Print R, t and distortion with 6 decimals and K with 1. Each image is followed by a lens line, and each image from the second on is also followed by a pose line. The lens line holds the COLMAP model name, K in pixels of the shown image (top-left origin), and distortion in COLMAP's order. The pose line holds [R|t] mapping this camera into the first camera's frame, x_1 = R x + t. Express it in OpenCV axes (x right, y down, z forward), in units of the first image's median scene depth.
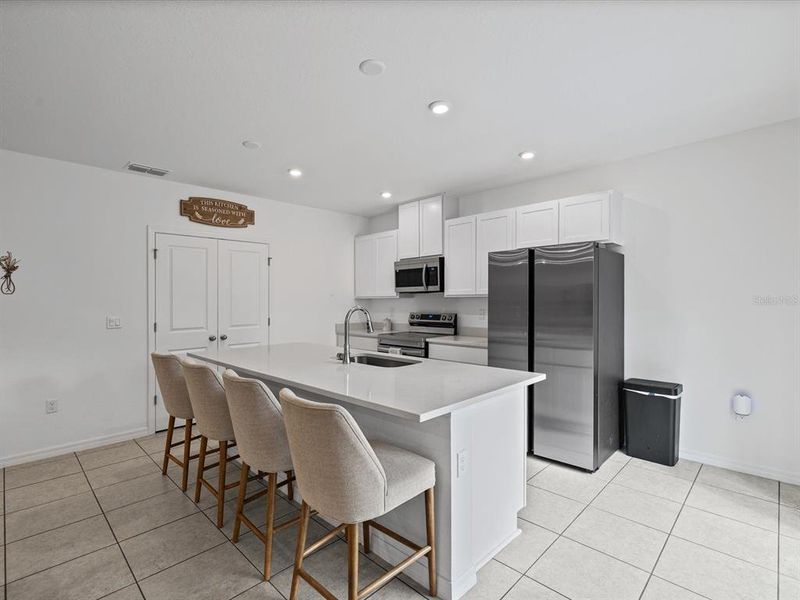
lens RADIAL K [[389.8, 0, 396.2], [0, 389.8, 300.4], [0, 0, 1]] dist [0.003474, -0.000635]
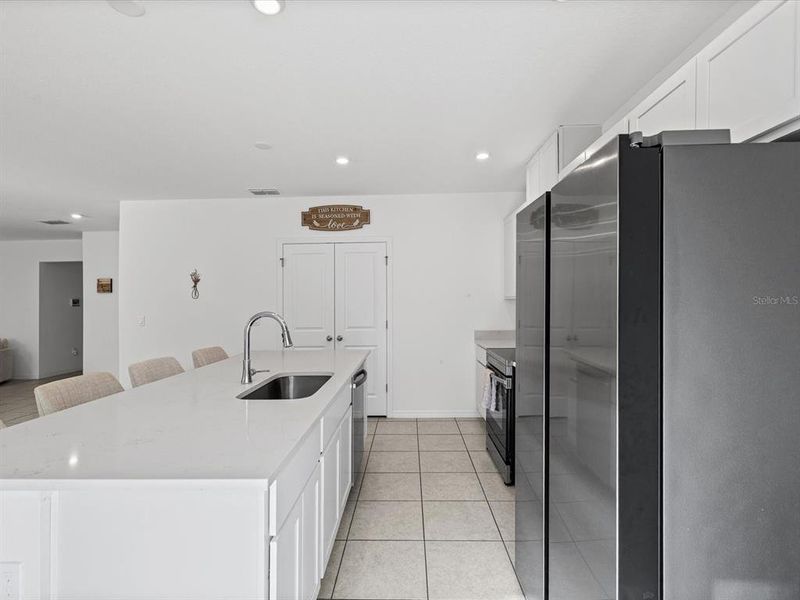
lens RADIAL K [[389.8, 0, 399.1], [0, 389.8, 299.5], [0, 0, 1]] dist [0.003474, -0.000635]
pose [[0.675314, -0.004028, -0.737519, 0.424358], [0.004643, 0.999988, -0.001210, -0.005202], [0.737515, -0.002608, 0.675325, 0.425759]]
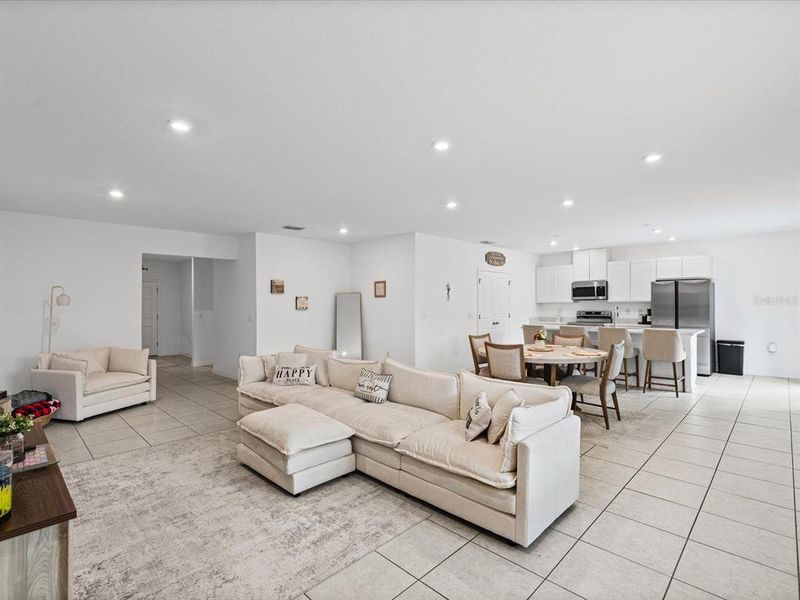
lens RADIAL K [[389.8, 0, 395.0], [0, 389.8, 300.4], [0, 0, 1]] dist [0.003474, -0.000635]
pose [[0.999967, 0.002409, -0.007745, -0.943003], [-0.002493, 0.999939, -0.010739, 0.005016], [0.007719, 0.010758, 0.999912, -0.948260]]
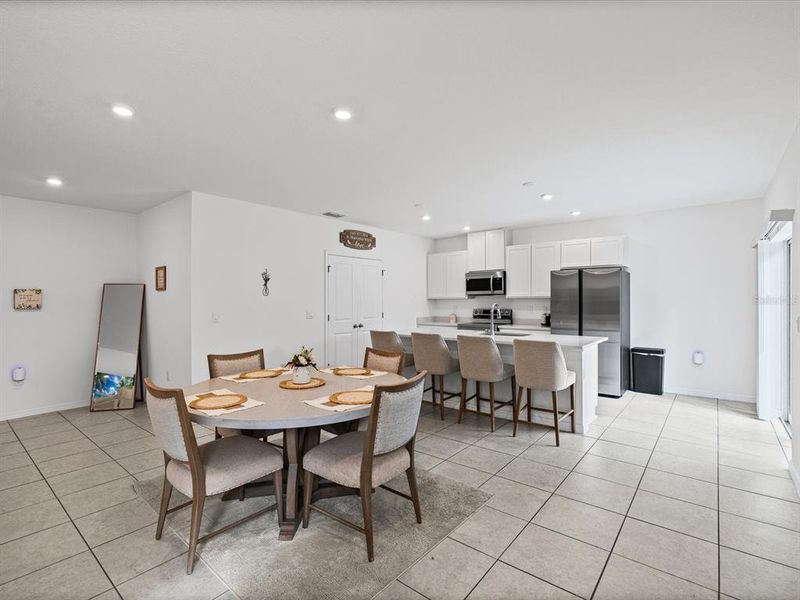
lens RADIAL K [[389.8, 0, 394.2], [0, 389.8, 295.2], [0, 0, 1]] dist [0.003474, -0.000635]
pose [[0.996384, 0.003047, 0.084905, -0.444969], [-0.001792, 0.999888, -0.014862, 0.003121], [-0.084941, 0.014656, 0.996278, -0.454752]]
